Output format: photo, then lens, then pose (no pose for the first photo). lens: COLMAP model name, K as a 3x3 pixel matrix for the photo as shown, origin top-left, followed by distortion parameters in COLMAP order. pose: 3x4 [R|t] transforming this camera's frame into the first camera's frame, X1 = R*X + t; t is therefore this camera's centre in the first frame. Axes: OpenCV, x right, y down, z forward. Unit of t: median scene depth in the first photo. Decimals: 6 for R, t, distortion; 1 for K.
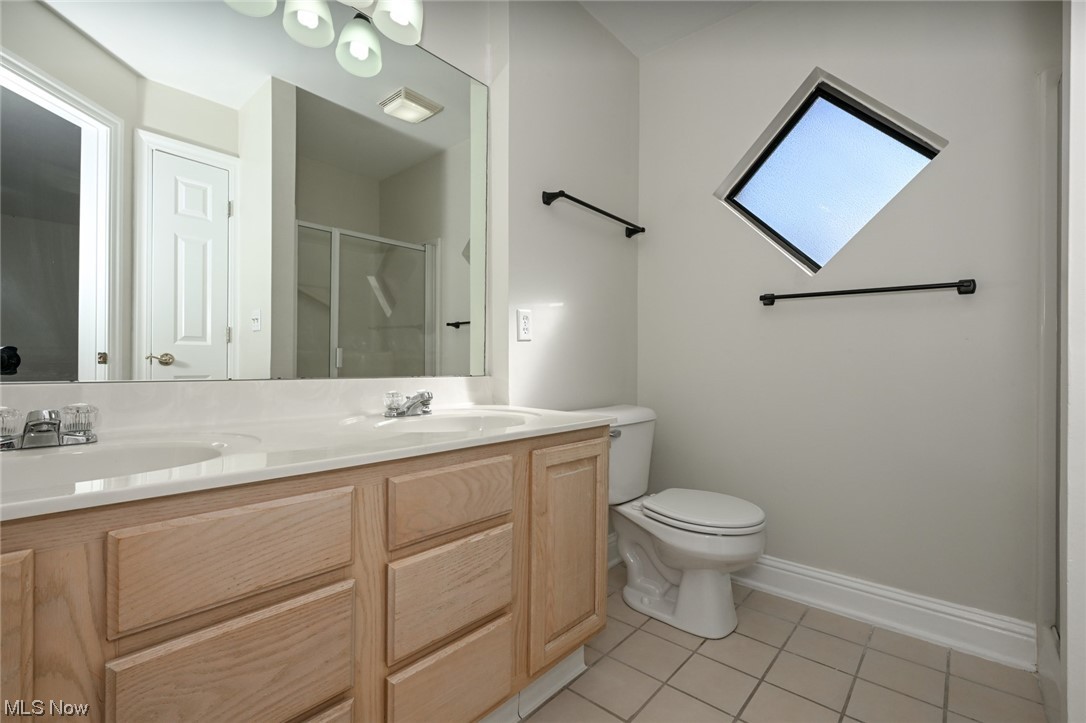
lens RADIAL K [[489.2, 0, 544.0], [0, 489.2, 367.6], [0, 0, 1]] dist [-0.002901, 0.000117]
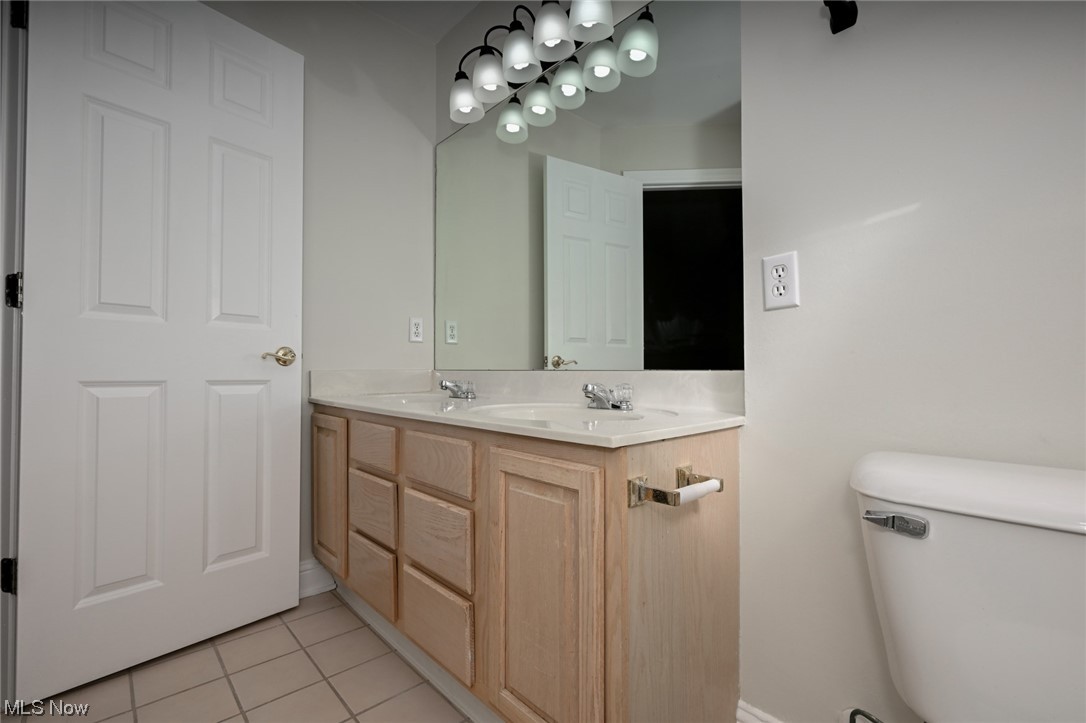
lens RADIAL K [[489.2, 0, 540.6], [0, 489.2, 355.0], [0, 0, 1]] dist [-0.002901, 0.000117]
pose [[-0.091035, -0.022398, -0.995596, 0.765712], [-0.004021, 0.999747, -0.022124, 0.019756], [0.995840, 0.001989, -0.091102, 1.037195]]
